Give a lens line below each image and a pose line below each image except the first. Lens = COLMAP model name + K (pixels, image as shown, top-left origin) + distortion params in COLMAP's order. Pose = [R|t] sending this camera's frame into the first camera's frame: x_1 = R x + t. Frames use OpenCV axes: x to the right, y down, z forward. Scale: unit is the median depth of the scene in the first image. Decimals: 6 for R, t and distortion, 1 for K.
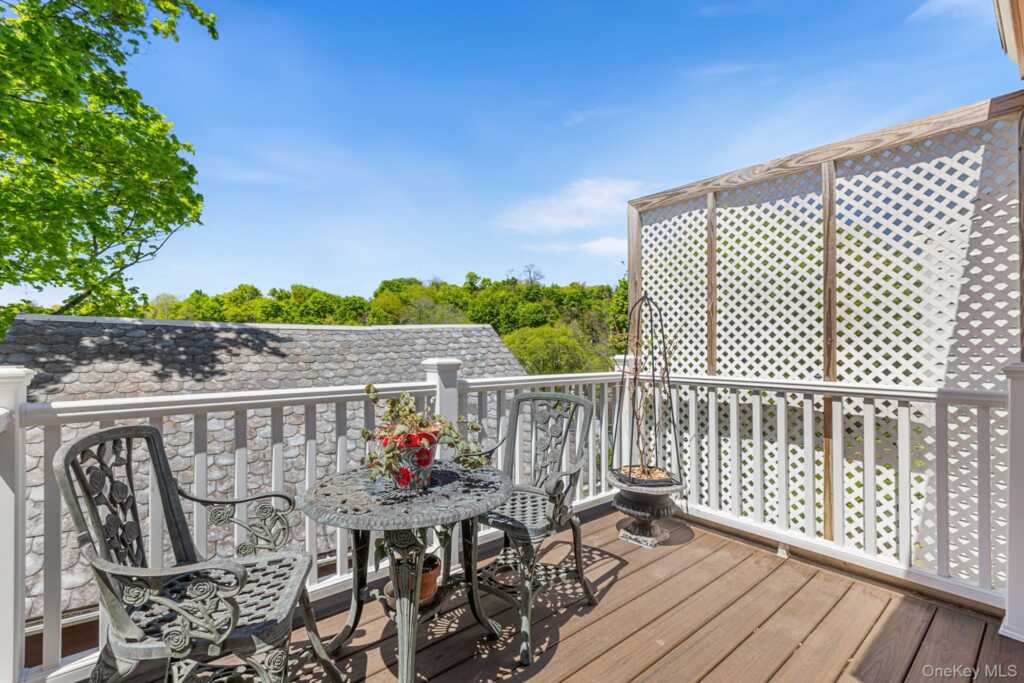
lens RADIAL K [[462.4, 0, 504.5], [0, 462.4, 346.6], [0, 0, 1]] dist [-0.000556, -0.000335]
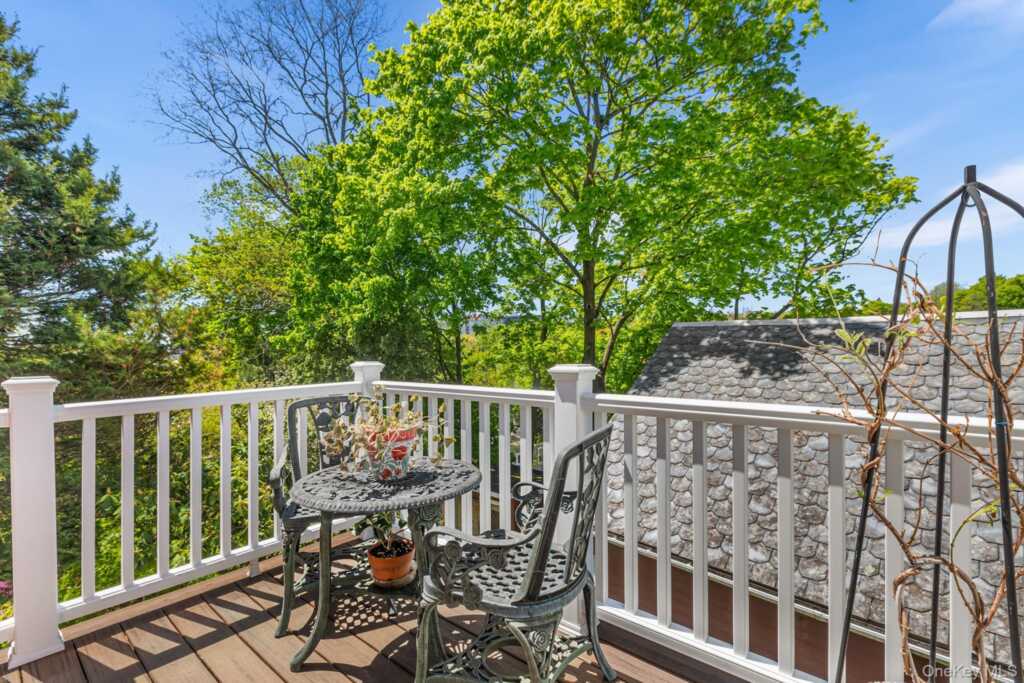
lens RADIAL K [[462.4, 0, 504.5], [0, 462.4, 346.6], [0, 0, 1]] dist [-0.000556, -0.000335]
pose [[0.148801, -0.002881, -0.988863, 0.220256], [0.012170, 0.999925, -0.001082, -0.002441], [0.988792, -0.011873, 0.148825, 0.260763]]
